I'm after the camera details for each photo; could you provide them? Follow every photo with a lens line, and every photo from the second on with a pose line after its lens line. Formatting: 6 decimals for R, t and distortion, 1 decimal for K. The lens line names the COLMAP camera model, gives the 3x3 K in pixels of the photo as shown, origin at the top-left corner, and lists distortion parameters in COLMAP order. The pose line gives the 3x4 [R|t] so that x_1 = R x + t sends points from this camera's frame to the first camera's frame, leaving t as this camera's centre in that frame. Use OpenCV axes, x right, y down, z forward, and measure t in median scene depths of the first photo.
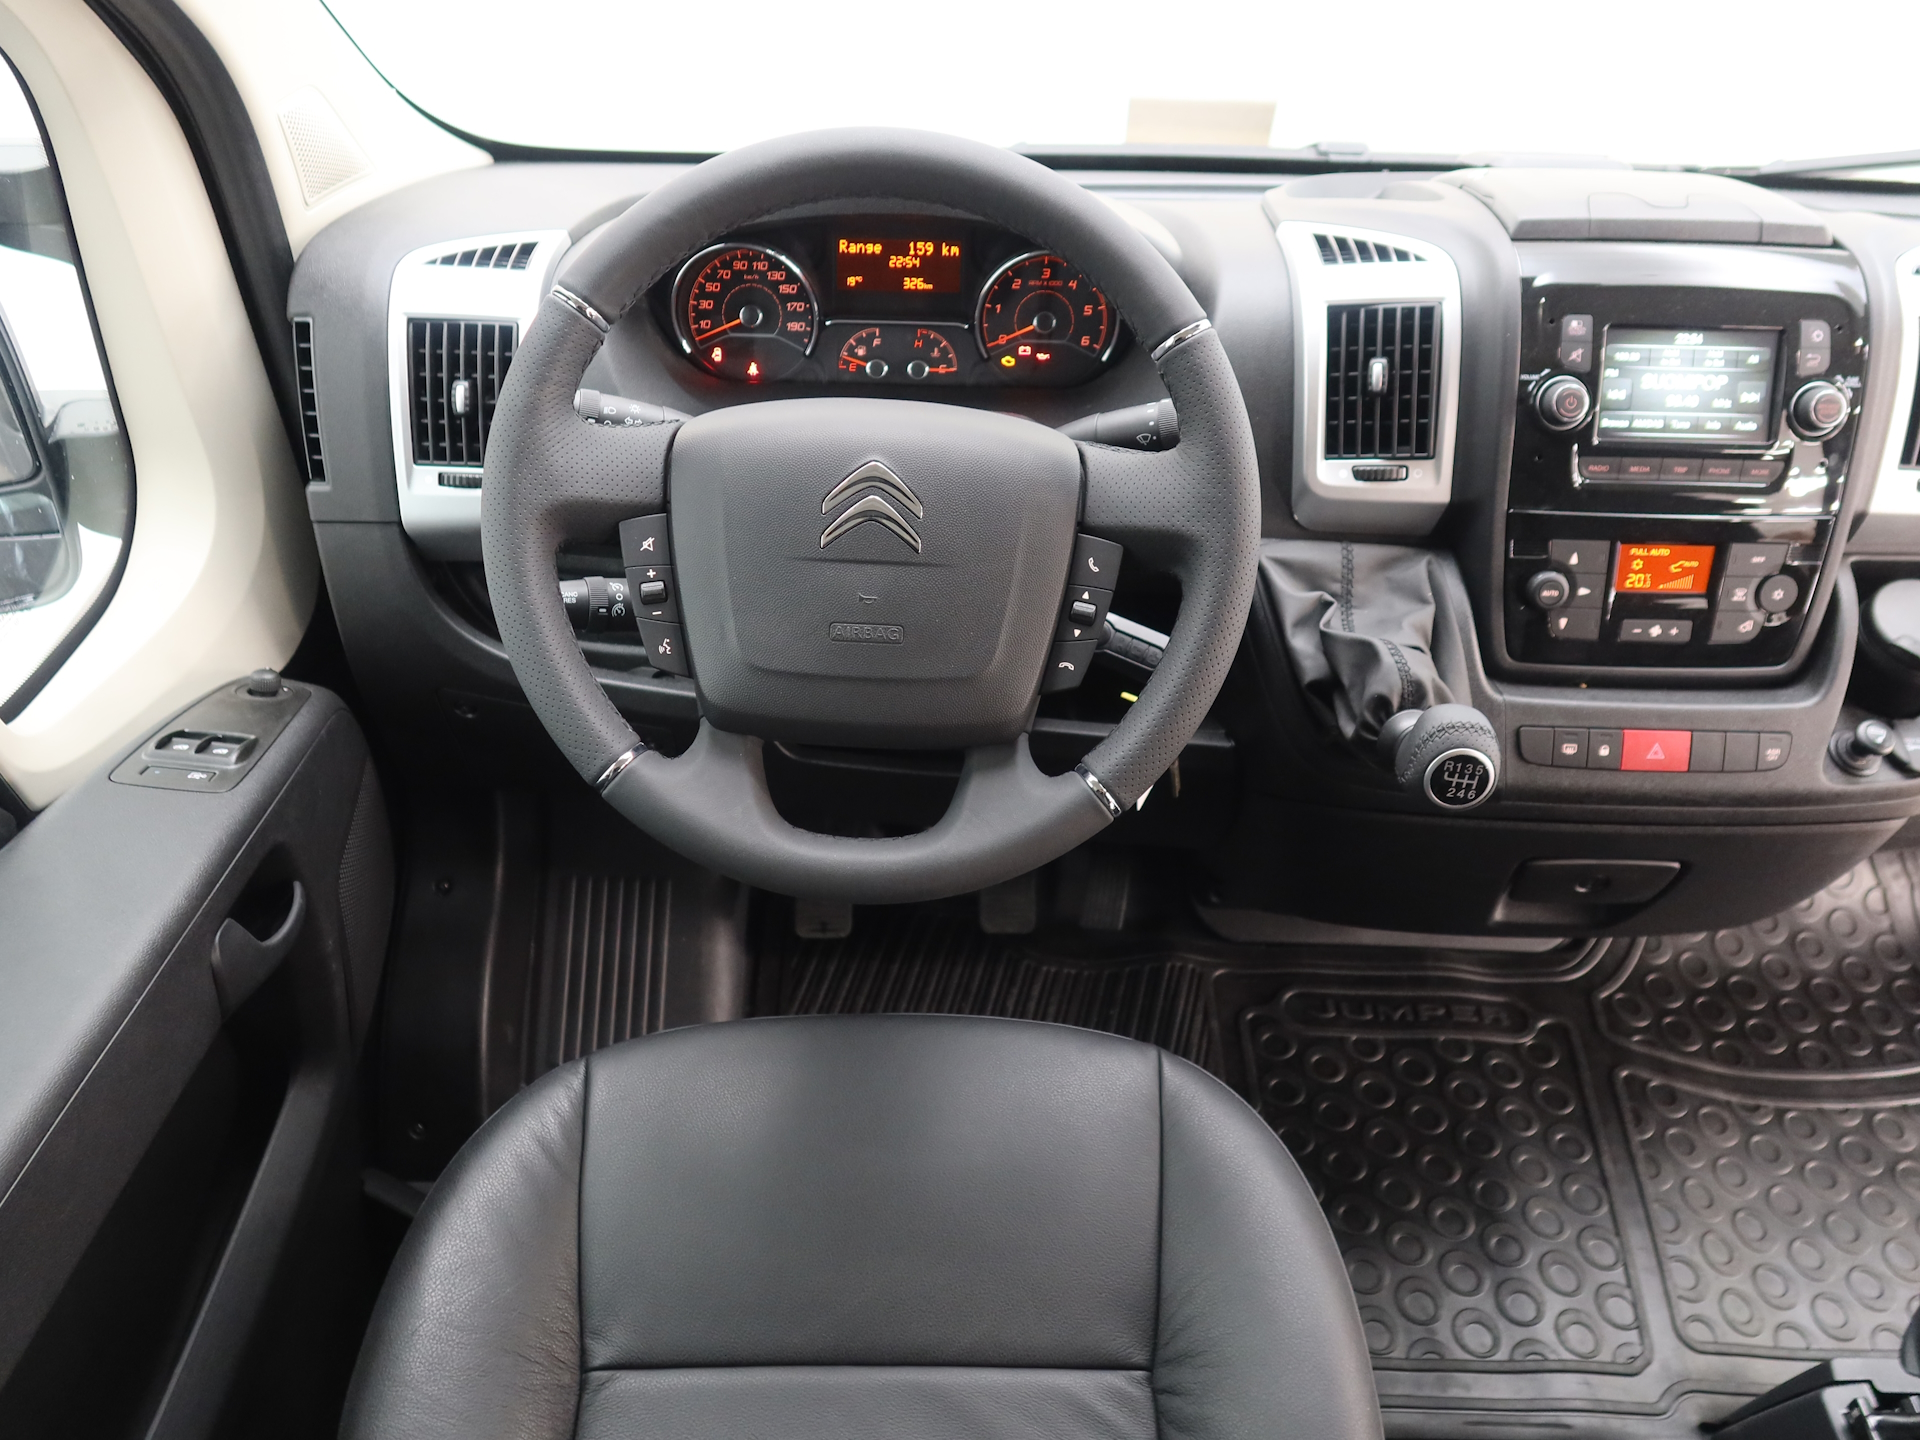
lens RADIAL K [[1486.3, 0, 960.0], [0, 1486.3, 720.0], [0, 0, 1]] dist [-0.003752, -0.004414]
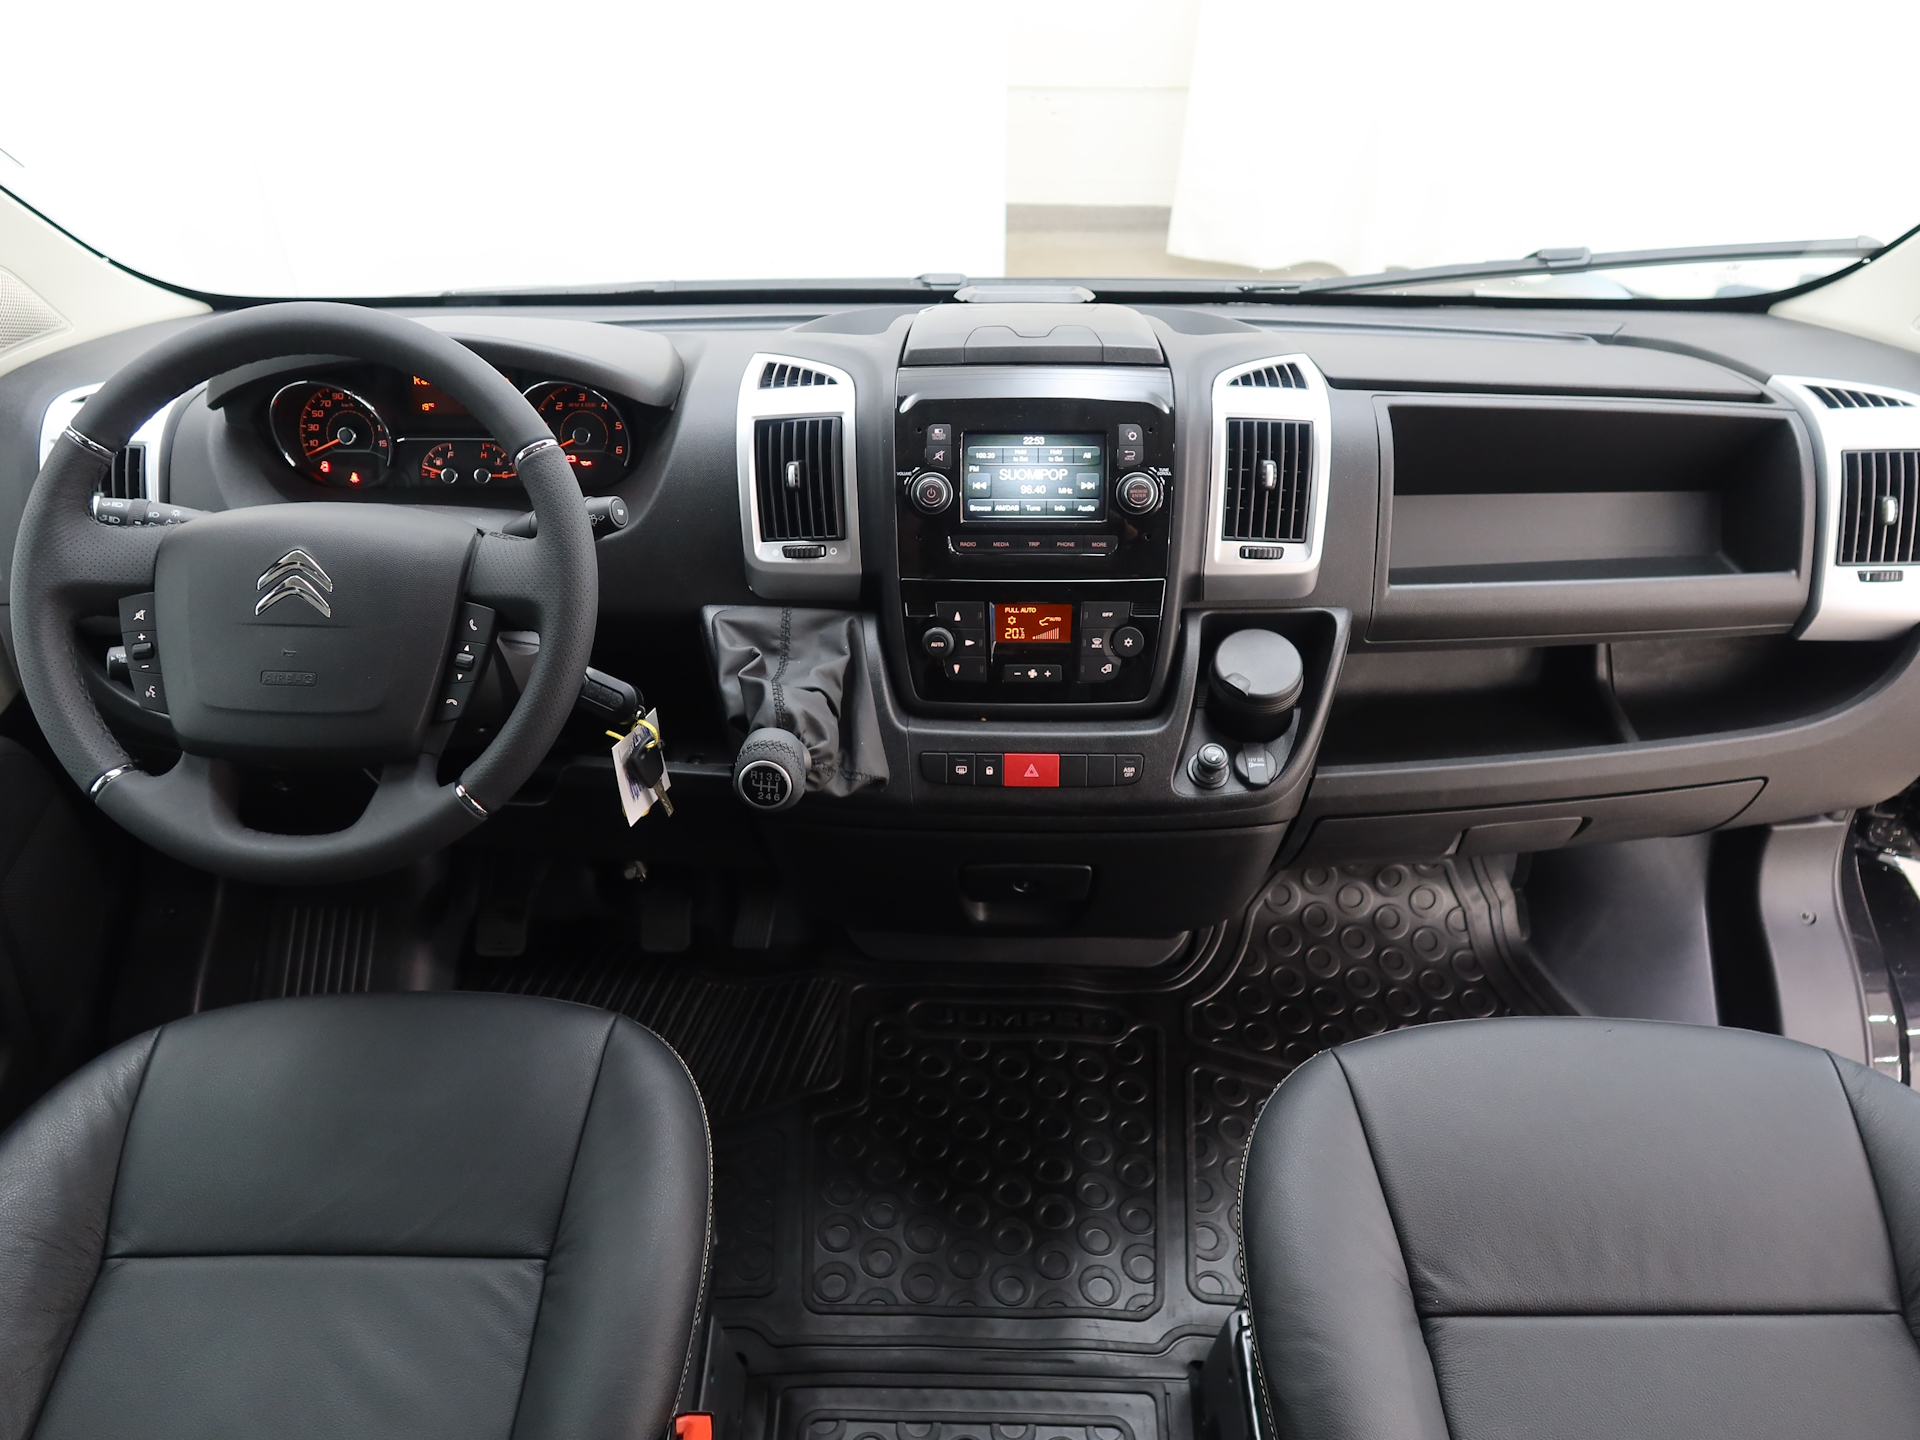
lens RADIAL K [[1486.3, 0, 960.0], [0, 1486.3, 720.0], [0, 0, 1]] dist [-0.003752, -0.004414]
pose [[0.999436, -0.015349, -0.029874, 0.448184], [0.013611, 0.998252, -0.057508, 0.049226], [0.030704, 0.057069, 0.997898, -0.236076]]
